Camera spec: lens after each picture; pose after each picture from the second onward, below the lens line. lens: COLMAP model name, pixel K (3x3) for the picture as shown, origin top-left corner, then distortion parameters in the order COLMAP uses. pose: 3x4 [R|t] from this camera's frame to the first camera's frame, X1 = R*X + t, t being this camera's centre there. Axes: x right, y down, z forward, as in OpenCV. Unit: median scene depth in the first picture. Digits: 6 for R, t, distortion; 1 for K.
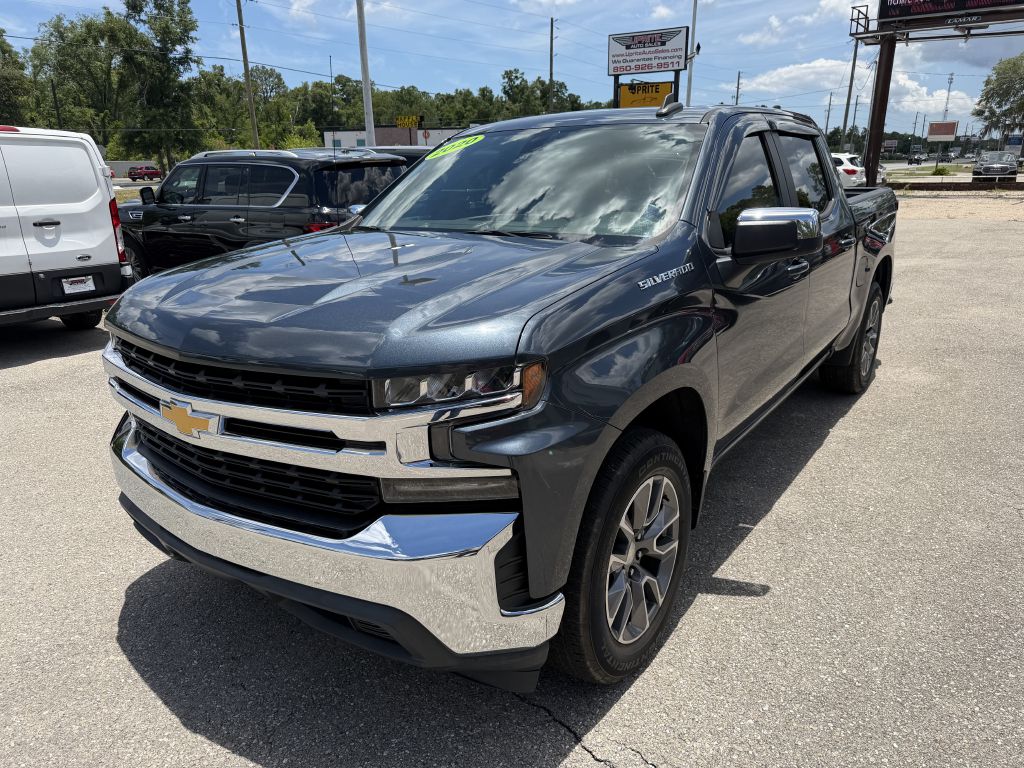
lens RADIAL K [[729.6, 0, 513.5], [0, 729.6, 386.7], [0, 0, 1]] dist [-0.000884, -0.005778]
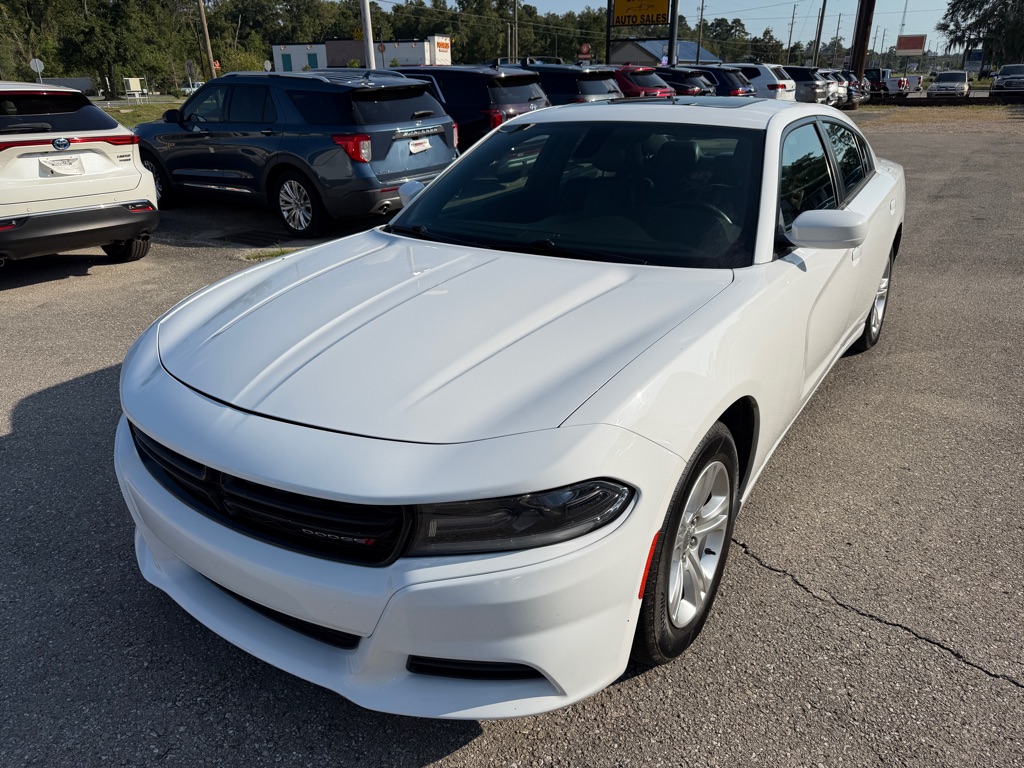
lens RADIAL K [[728.7, 0, 510.7], [0, 728.7, 385.5], [0, 0, 1]] dist [-0.005954, -0.000872]
pose [[0.998255, -0.023756, 0.054053, -0.024259], [0.018275, 0.994847, 0.099728, 0.000936], [-0.056144, -0.098566, 0.993545, 0.005047]]
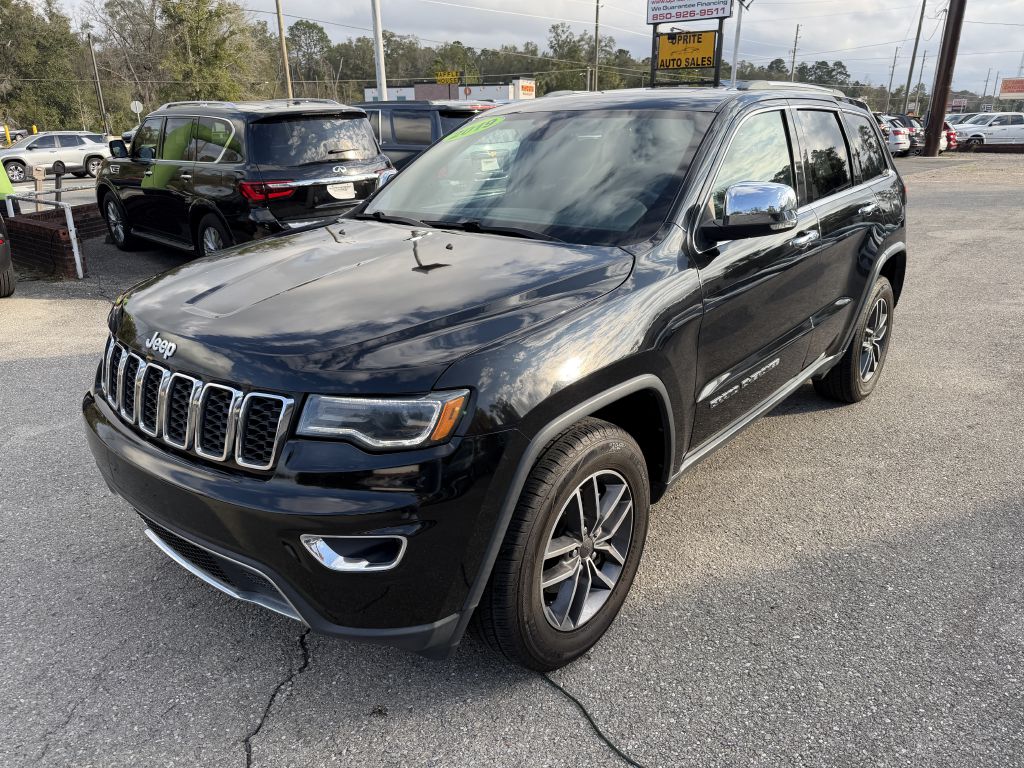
lens RADIAL K [[731.2, 0, 513.7], [0, 731.2, 386.2], [0, 0, 1]] dist [0.000895, -0.007055]
pose [[0.998126, 0.023952, -0.056313, 0.011101], [-0.021148, 0.998532, 0.049869, -0.004569], [0.057425, -0.048585, 0.997167, 0.019062]]
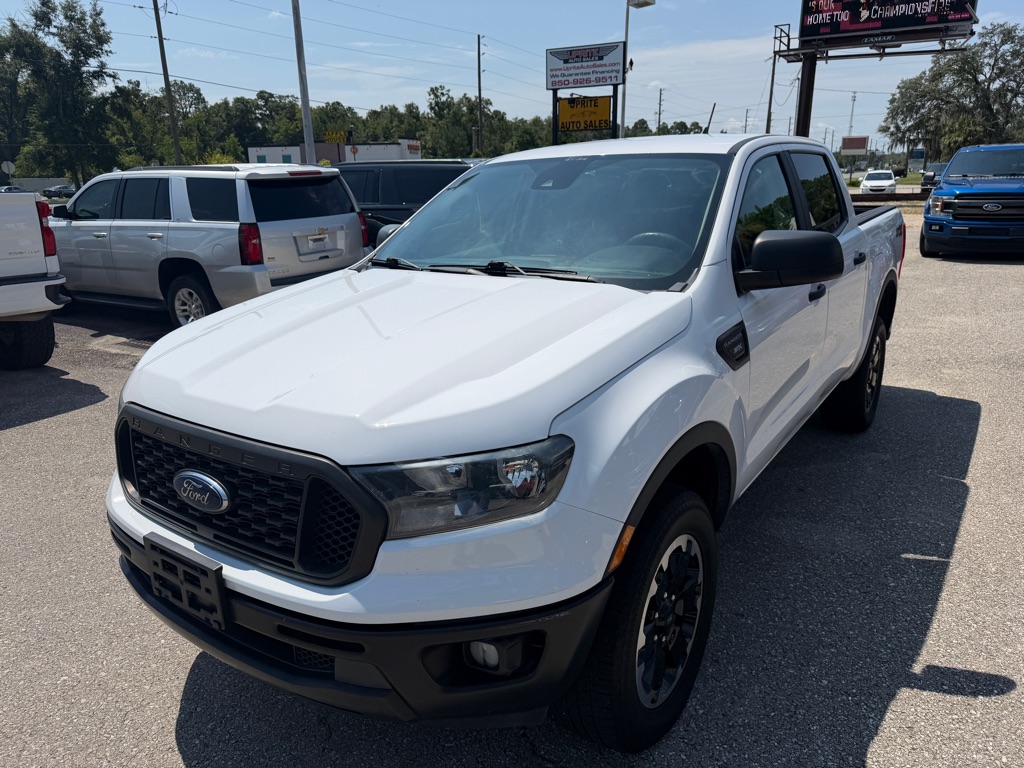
lens RADIAL K [[727.8, 0, 510.1], [0, 727.8, 383.4], [0, 0, 1]] dist [0.001647, -0.008820]
pose [[0.995725, -0.029947, 0.087374, -0.008737], [0.031967, 0.999251, -0.021810, -0.002224], [-0.086656, 0.024509, 0.995937, 0.010110]]
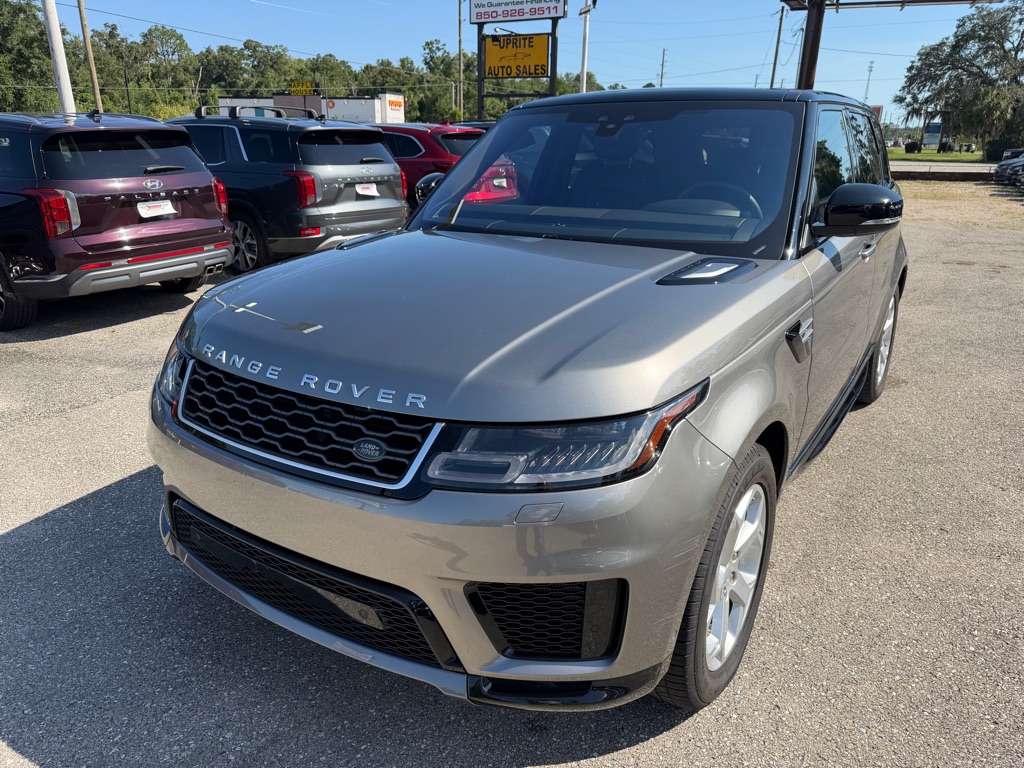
lens RADIAL K [[728.7, 0, 510.7], [0, 728.7, 385.5], [0, 0, 1]] dist [-0.005954, -0.000872]
pose [[0.996242, -0.003471, 0.086542, 0.047635], [0.001088, 0.999620, 0.027558, -0.029477], [-0.086605, -0.027361, 0.995867, 0.099279]]
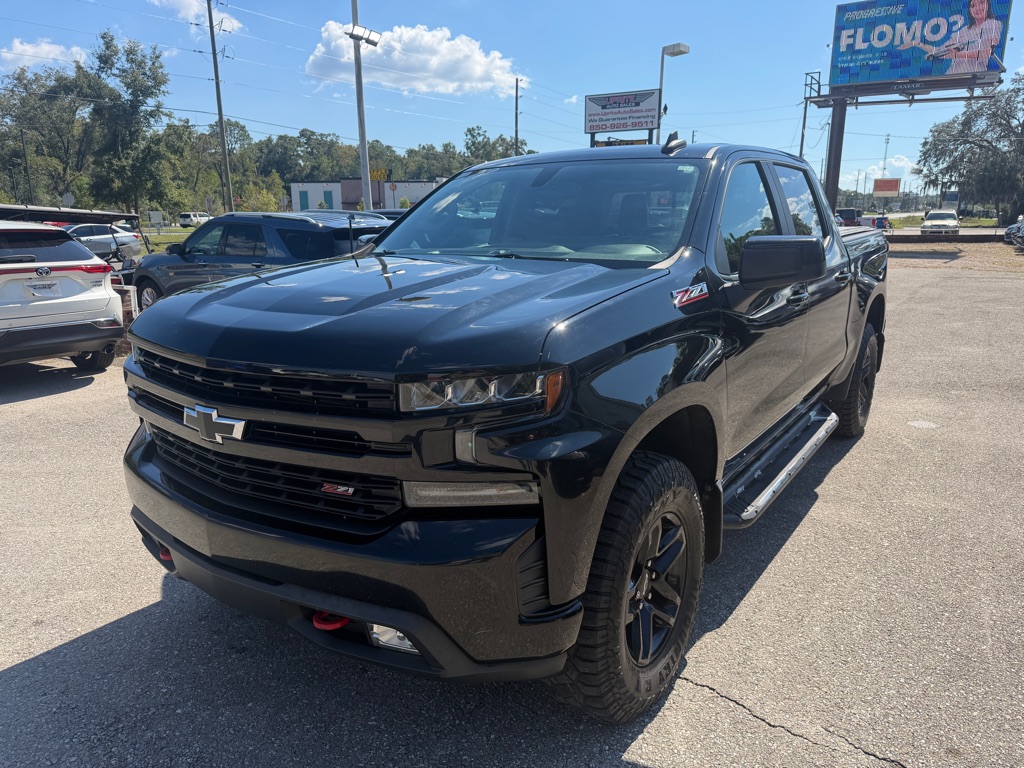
lens RADIAL K [[727.8, 0, 510.1], [0, 727.8, 383.4], [0, 0, 1]] dist [0.001647, -0.008820]
pose [[0.998707, -0.004863, 0.050596, -0.014757], [0.008418, 0.997492, -0.070281, 0.002527], [-0.050127, 0.070616, 0.996243, -0.005935]]
